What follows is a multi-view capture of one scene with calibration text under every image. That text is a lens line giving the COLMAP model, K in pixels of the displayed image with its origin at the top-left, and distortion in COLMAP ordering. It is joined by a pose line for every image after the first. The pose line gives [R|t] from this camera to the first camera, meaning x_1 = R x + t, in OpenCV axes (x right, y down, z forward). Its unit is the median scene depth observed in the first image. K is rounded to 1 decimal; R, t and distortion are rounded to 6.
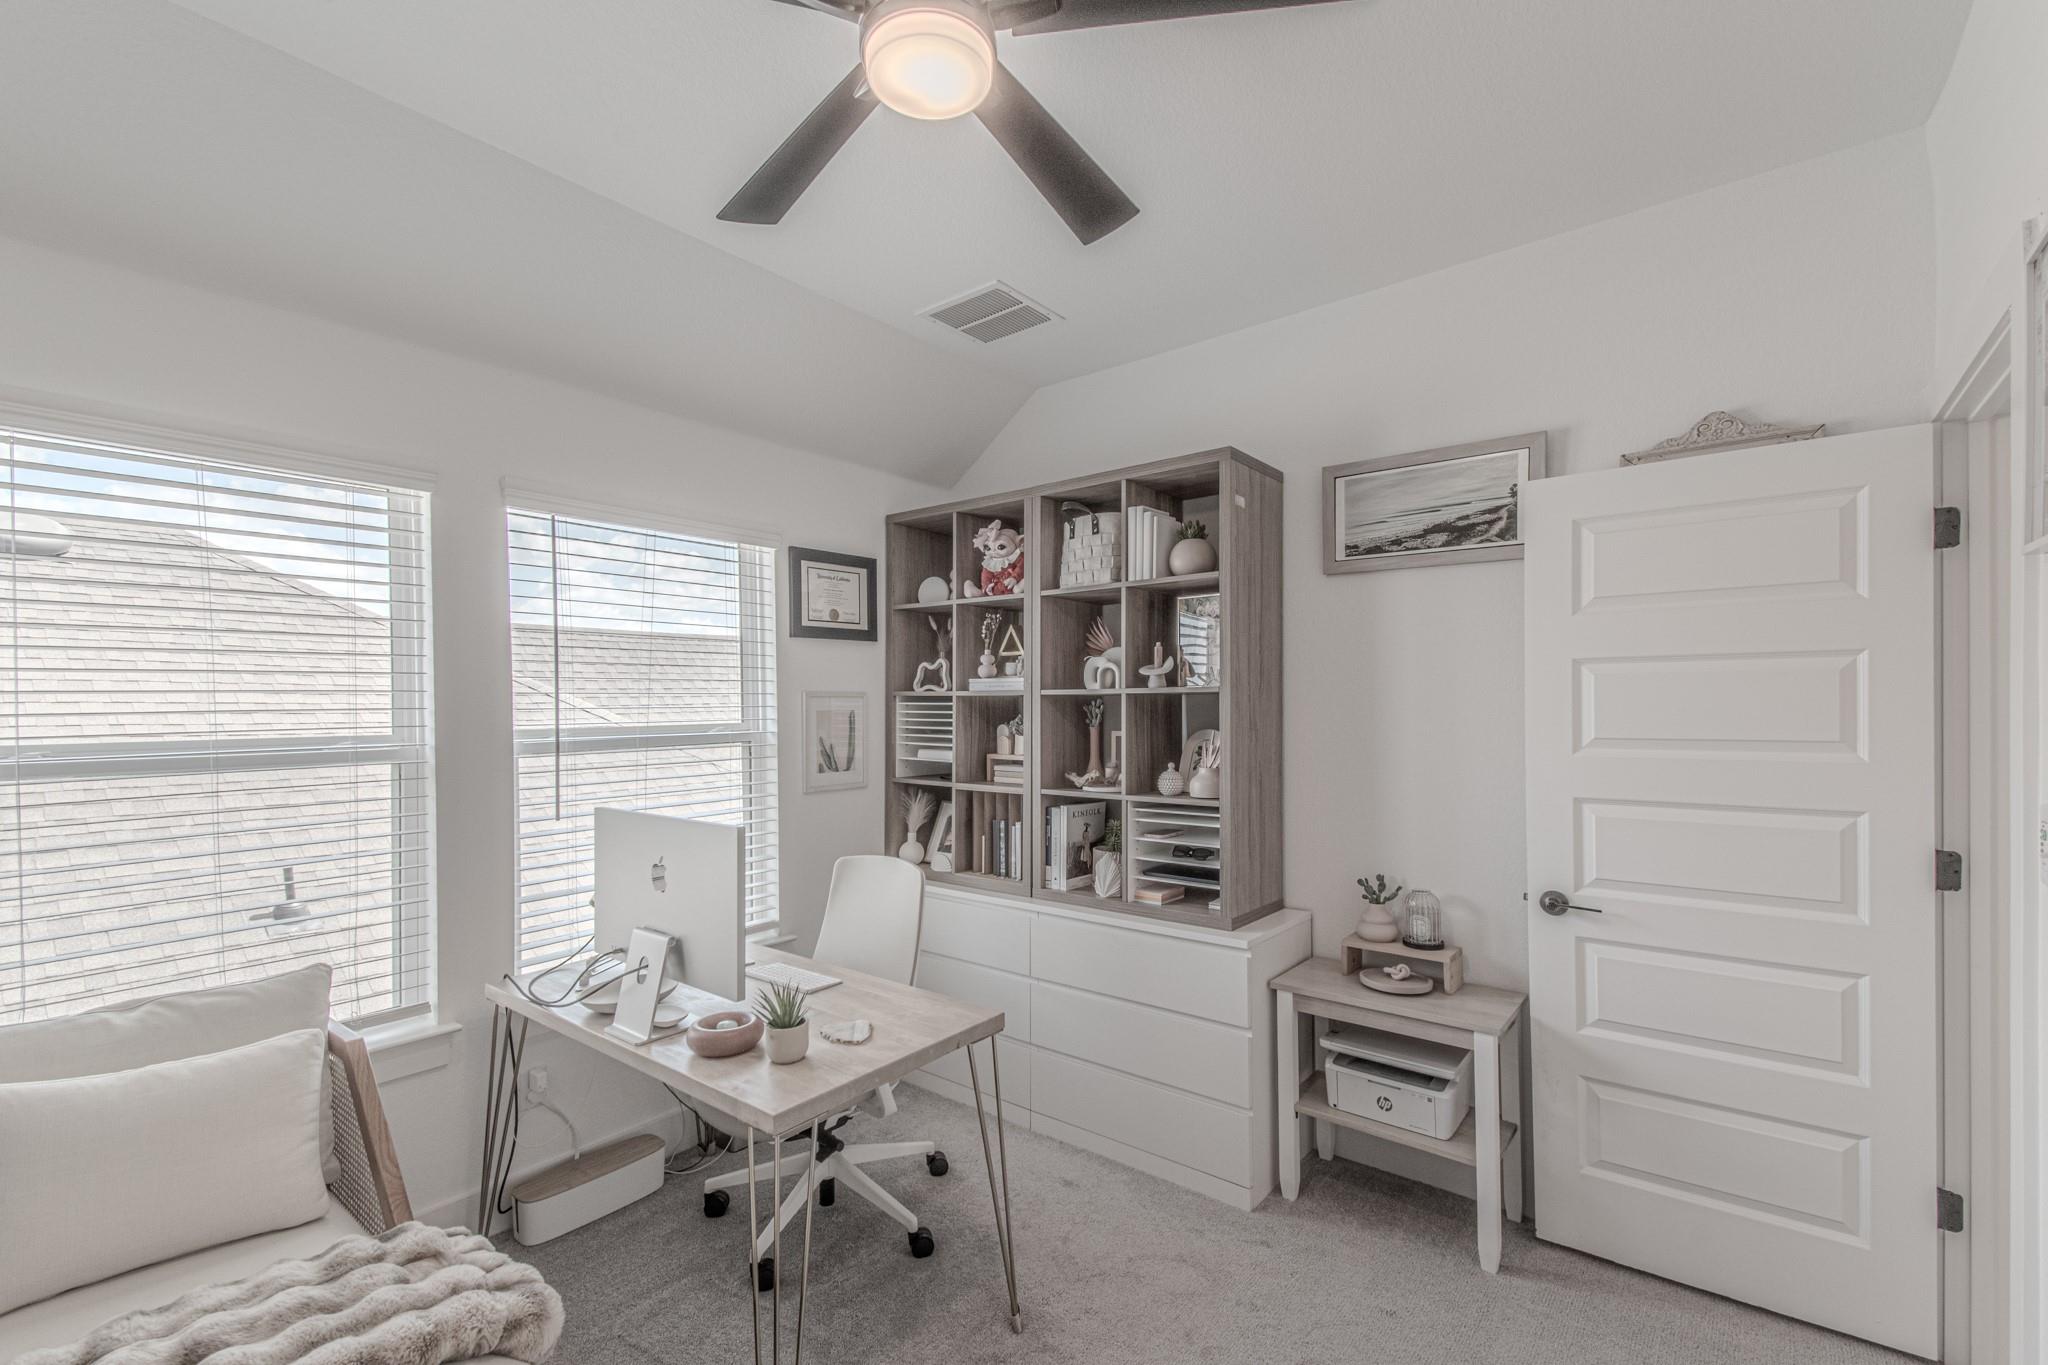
lens RADIAL K [[886.1, 0, 1031.2], [0, 886.1, 701.8], [0, 0, 1]] dist [0.000627, -0.000071]
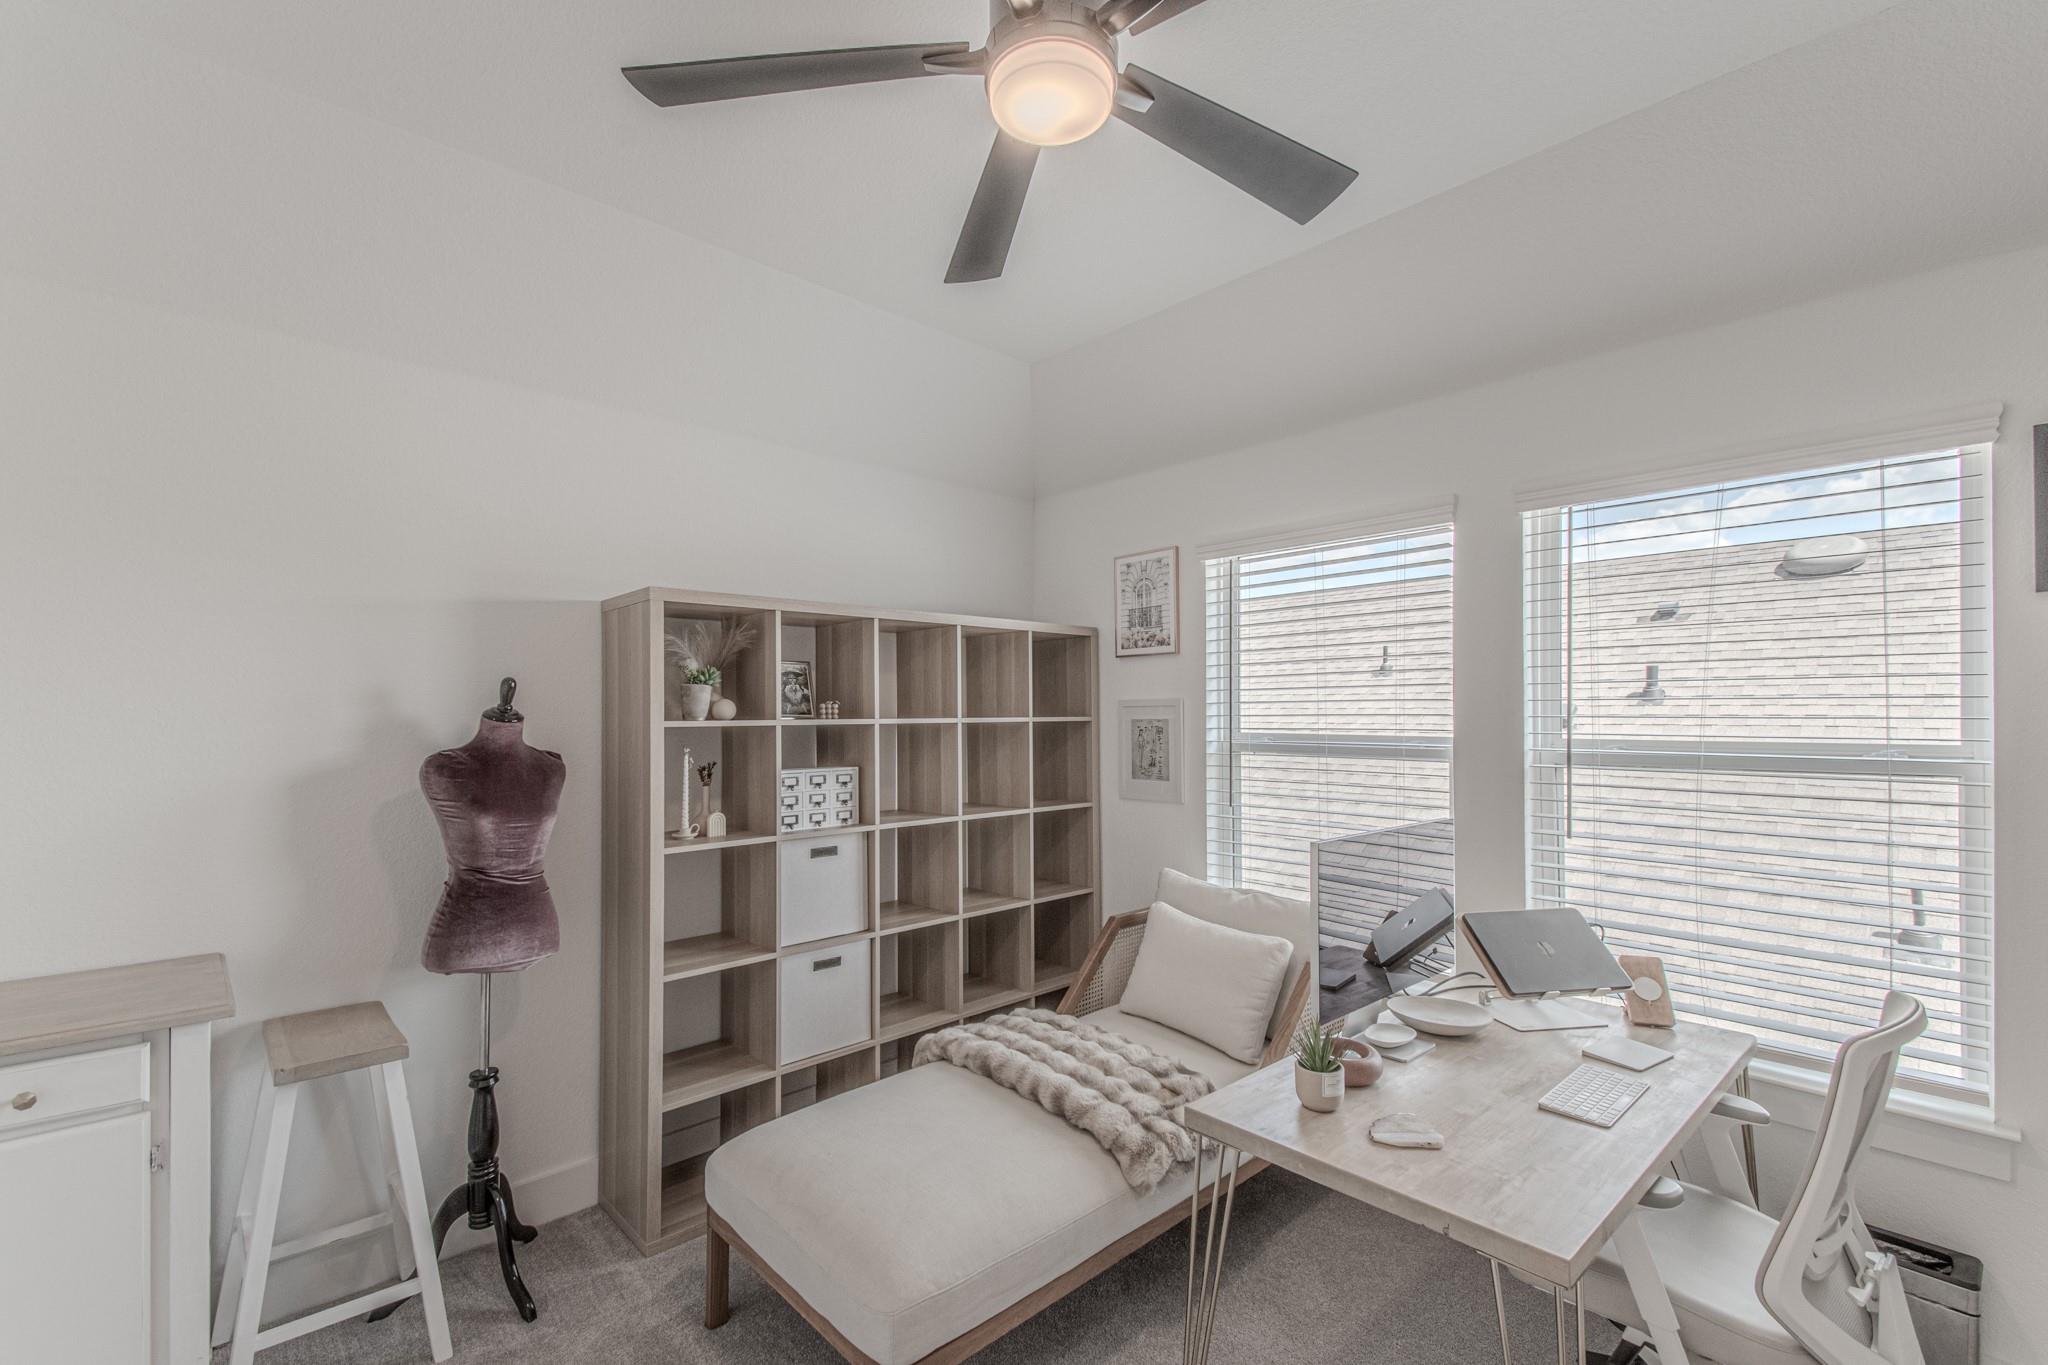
lens RADIAL K [[886.1, 0, 1031.2], [0, 886.1, 701.8], [0, 0, 1]] dist [0.000627, -0.000071]
pose [[-0.165810, -0.001786, -0.986156, 0.223763], [-0.001267, 0.999998, -0.001598, -0.002675], [0.986157, 0.000985, -0.165812, 0.288263]]
